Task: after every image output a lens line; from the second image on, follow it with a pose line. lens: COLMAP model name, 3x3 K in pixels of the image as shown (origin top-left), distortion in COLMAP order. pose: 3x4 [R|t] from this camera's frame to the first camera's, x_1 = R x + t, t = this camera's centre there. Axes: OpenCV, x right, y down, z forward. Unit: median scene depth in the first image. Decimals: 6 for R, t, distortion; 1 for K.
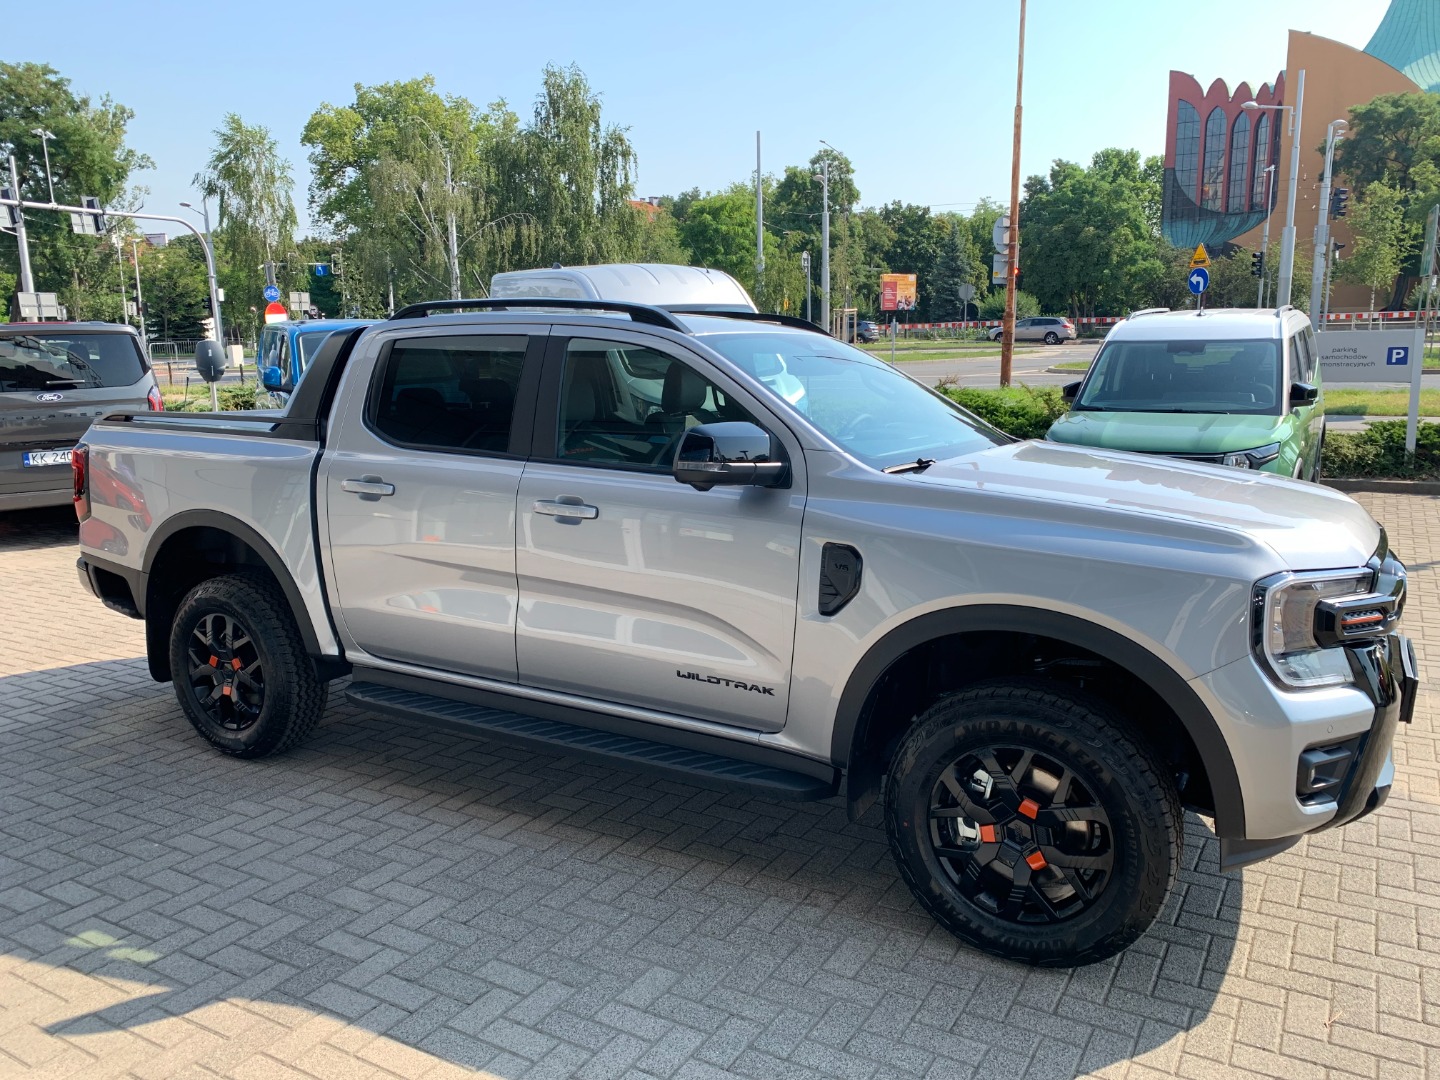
lens RADIAL K [[1103.7, 0, 720.0], [0, 1103.7, 540.0], [0, 0, 1]] dist [0.009439, -0.005947]
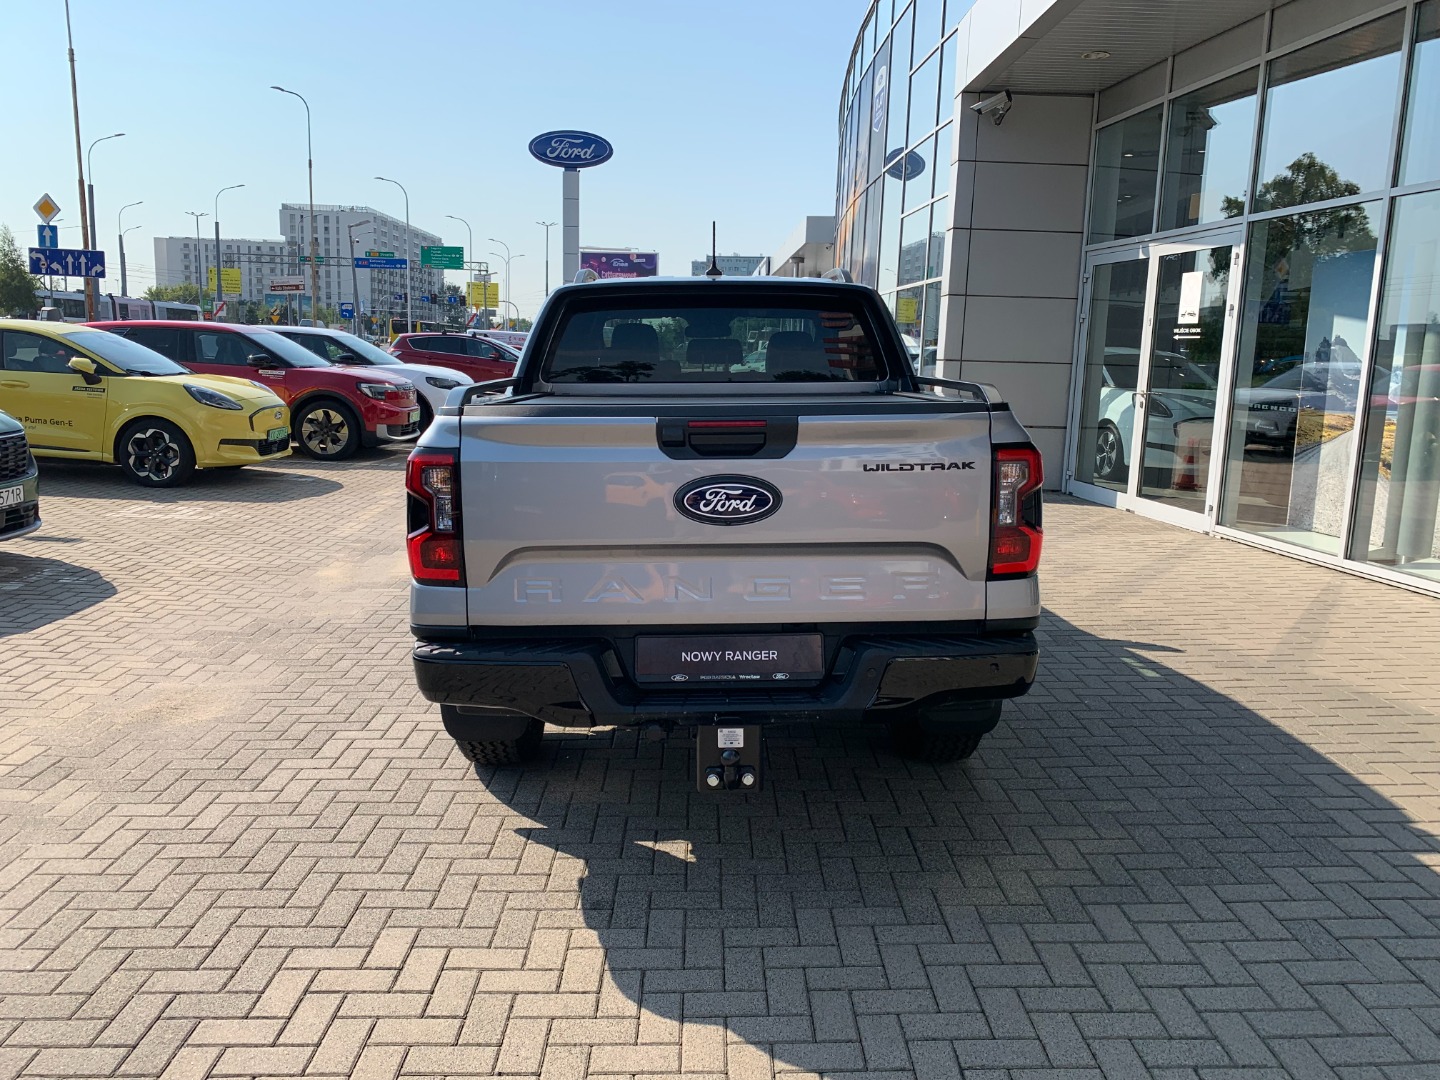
lens RADIAL K [[1100.6, 0, 721.8], [0, 1100.6, 545.9], [0, 0, 1]] dist [0.011504, -0.008201]
pose [[-0.517227, -0.151819, 0.842275, -0.117441], [0.141275, 0.955494, 0.258982, -0.025130], [-0.844107, 0.252945, -0.472760, 0.167902]]
